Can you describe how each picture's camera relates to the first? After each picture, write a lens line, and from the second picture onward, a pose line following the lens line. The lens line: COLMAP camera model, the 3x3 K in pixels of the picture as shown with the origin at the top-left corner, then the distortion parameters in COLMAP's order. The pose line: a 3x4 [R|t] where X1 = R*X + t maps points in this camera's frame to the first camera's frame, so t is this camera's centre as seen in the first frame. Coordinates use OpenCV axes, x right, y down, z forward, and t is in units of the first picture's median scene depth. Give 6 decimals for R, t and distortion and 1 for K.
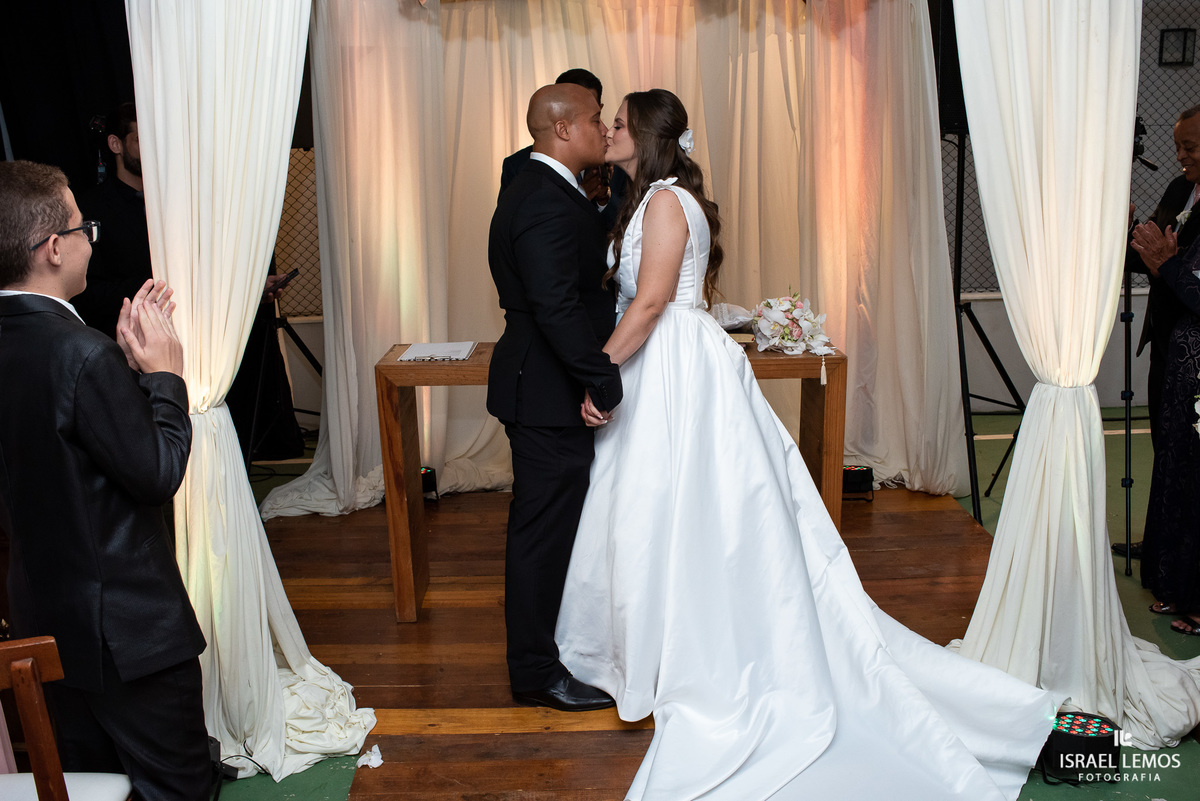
lens RADIAL K [[1219.7, 0, 603.3], [0, 1219.7, 404.7], [0, 0, 1]] dist [-0.027840, 0.000000]
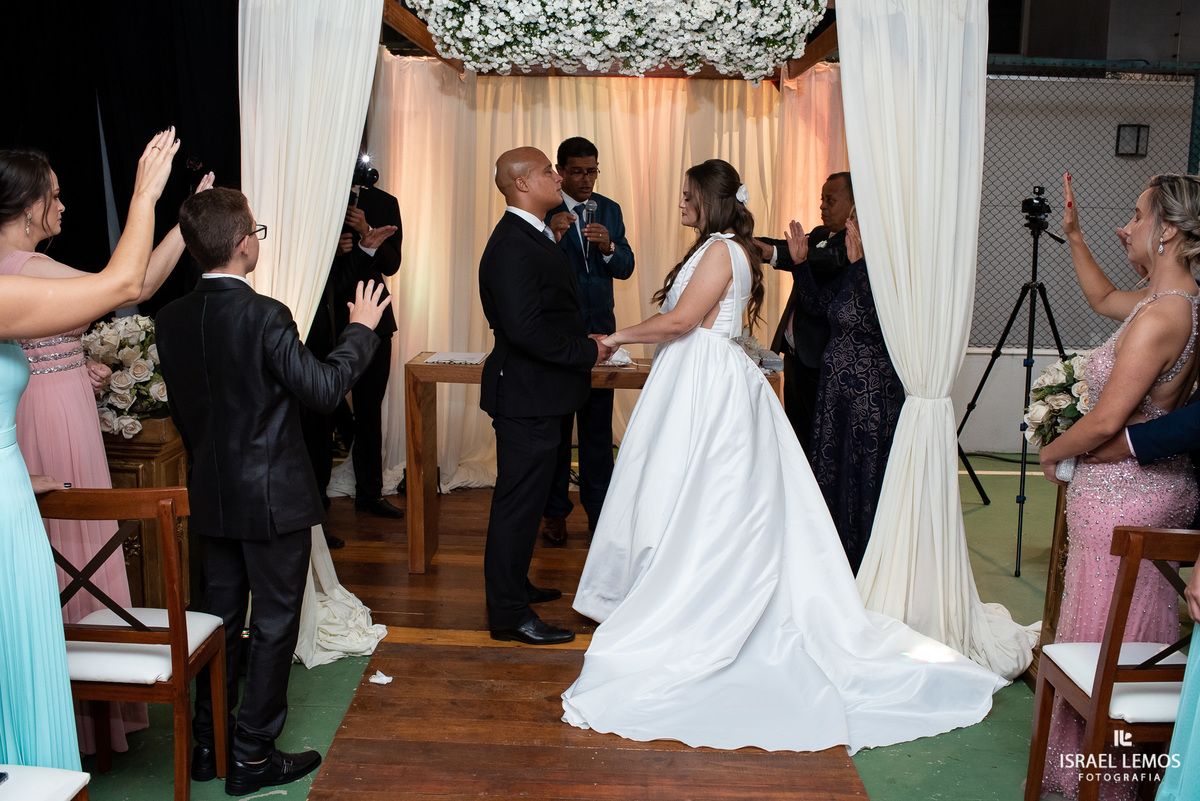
lens RADIAL K [[1219.7, 0, 594.1], [0, 1219.7, 397.8], [0, 0, 1]] dist [-0.027840, 0.000000]
pose [[0.997978, 0.053480, -0.034345, 0.053700], [-0.055241, 0.997088, -0.052564, 0.057814], [0.031434, 0.054355, 0.998027, -0.249331]]
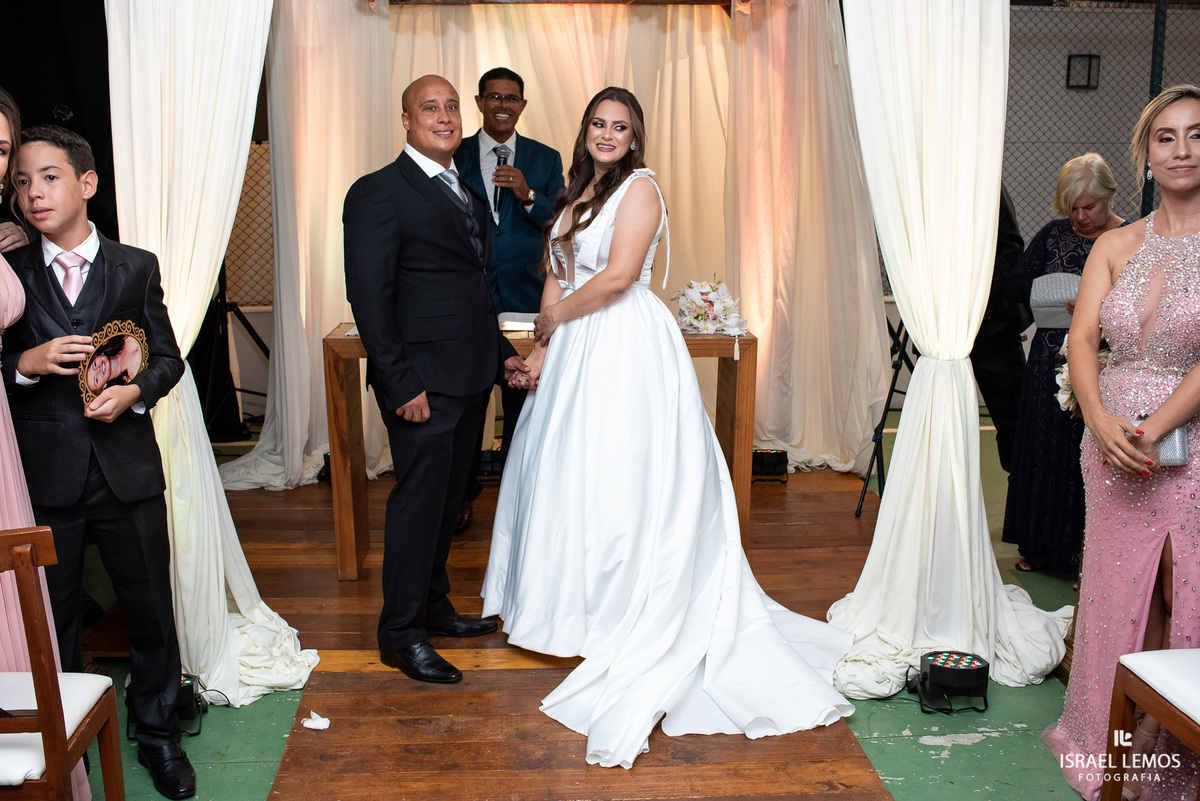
lens RADIAL K [[1219.7, 0, 603.6], [0, 1219.7, 398.3], [0, 0, 1]] dist [-0.027840, 0.000000]
pose [[0.998712, 0.015247, 0.048402, 0.009153], [-0.014384, 0.999733, -0.018110, 0.036350], [-0.048665, 0.017391, 0.998664, -0.086860]]
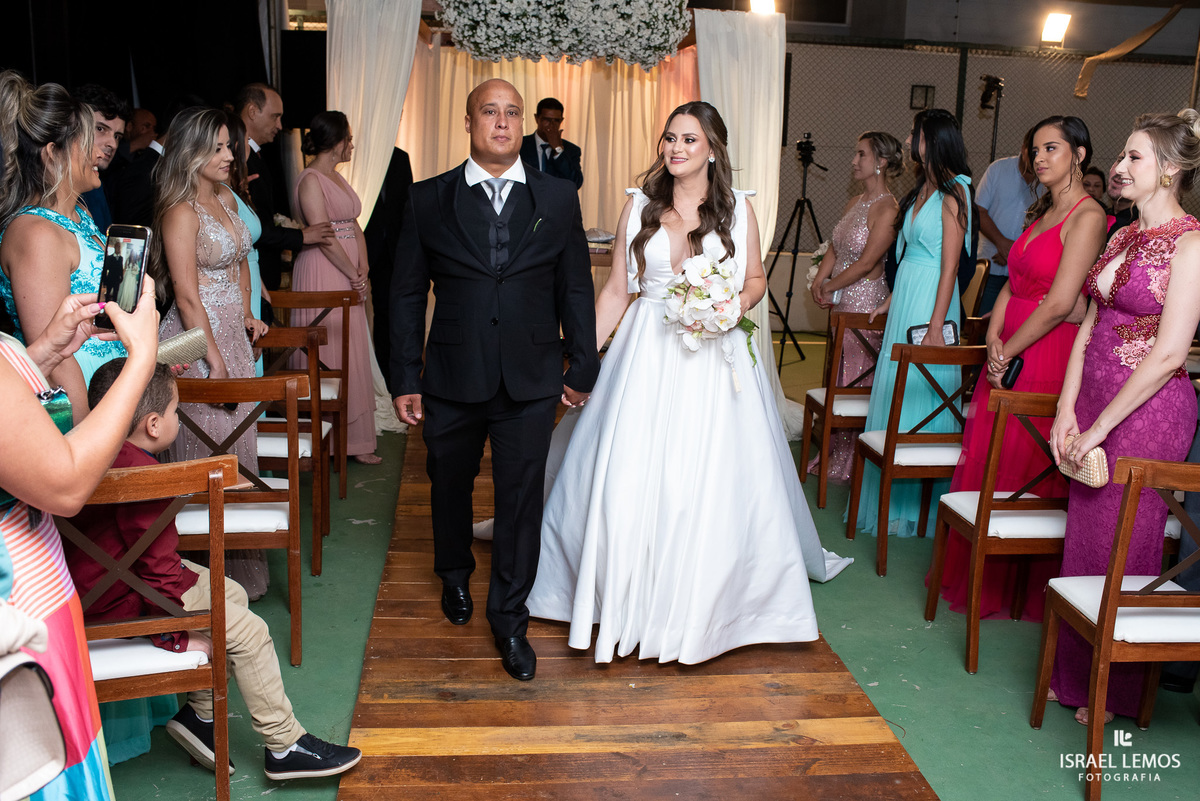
lens RADIAL K [[1219.7, 0, 593.4], [0, 1219.7, 393.4], [0, 0, 1]] dist [-0.027840, 0.000000]
pose [[0.996068, 0.047231, 0.074951, -0.033598], [-0.046645, 0.998866, -0.009549, 0.189620], [-0.075317, 0.006015, 0.997141, -0.868274]]
